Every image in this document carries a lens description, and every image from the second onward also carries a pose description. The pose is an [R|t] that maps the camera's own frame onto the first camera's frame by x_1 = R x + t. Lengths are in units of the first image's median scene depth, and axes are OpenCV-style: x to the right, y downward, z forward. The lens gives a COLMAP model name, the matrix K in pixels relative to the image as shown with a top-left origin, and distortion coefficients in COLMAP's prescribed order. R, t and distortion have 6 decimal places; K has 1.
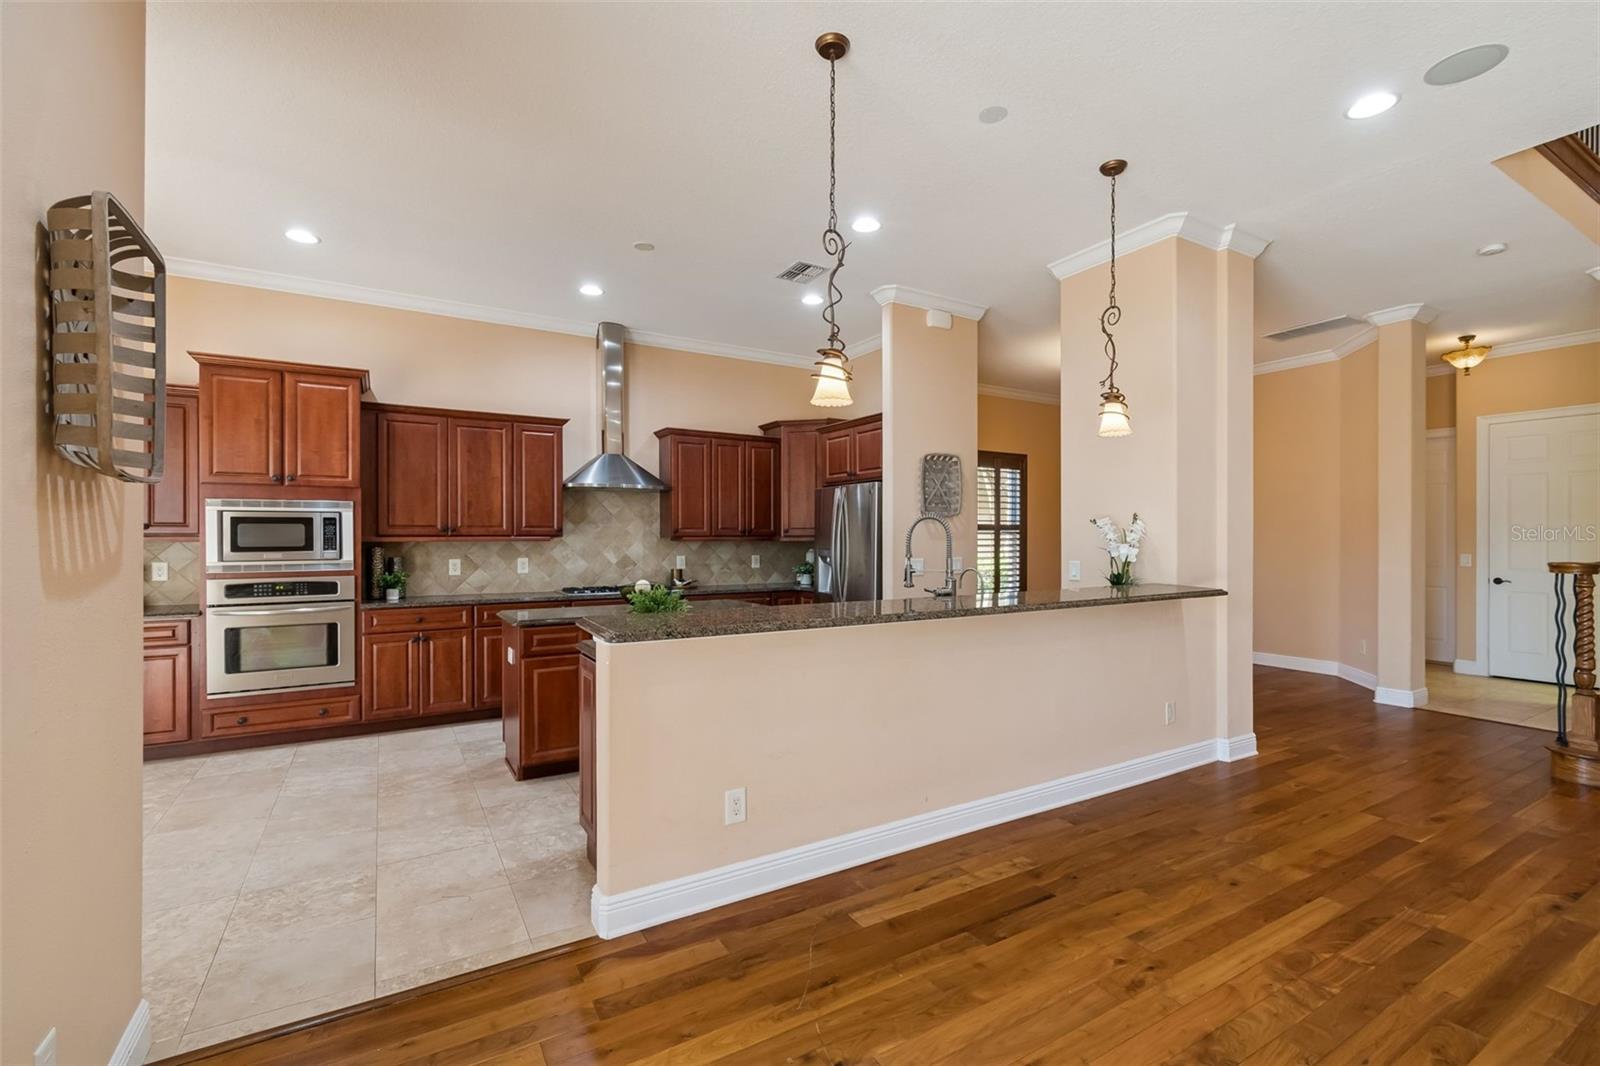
lens RADIAL K [[716.0, 0, 814.4], [0, 716.0, 534.6], [0, 0, 1]] dist [0.000693, -0.000019]
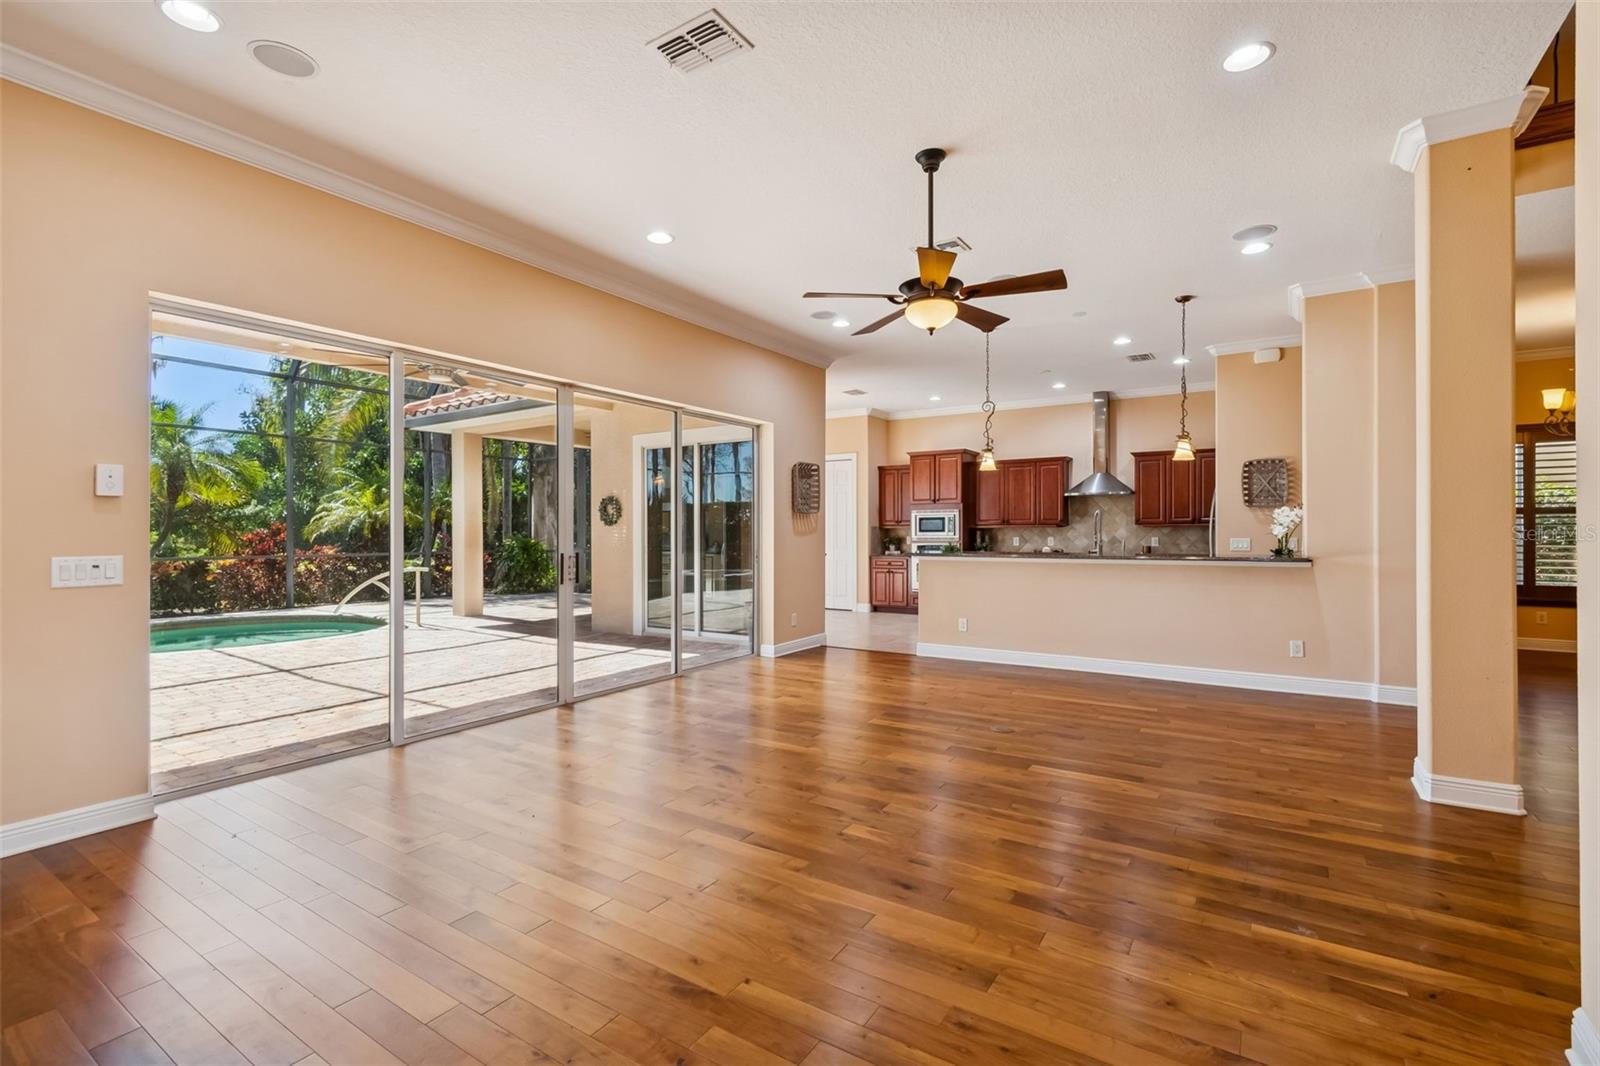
lens RADIAL K [[716.0, 0, 814.4], [0, 716.0, 534.6], [0, 0, 1]] dist [0.000693, -0.000019]
pose [[0.444521, 0.003069, -0.895763, 0.971926], [0.007097, 0.999951, 0.006948, 0.010901], [0.895741, -0.009446, 0.444477, -0.326308]]
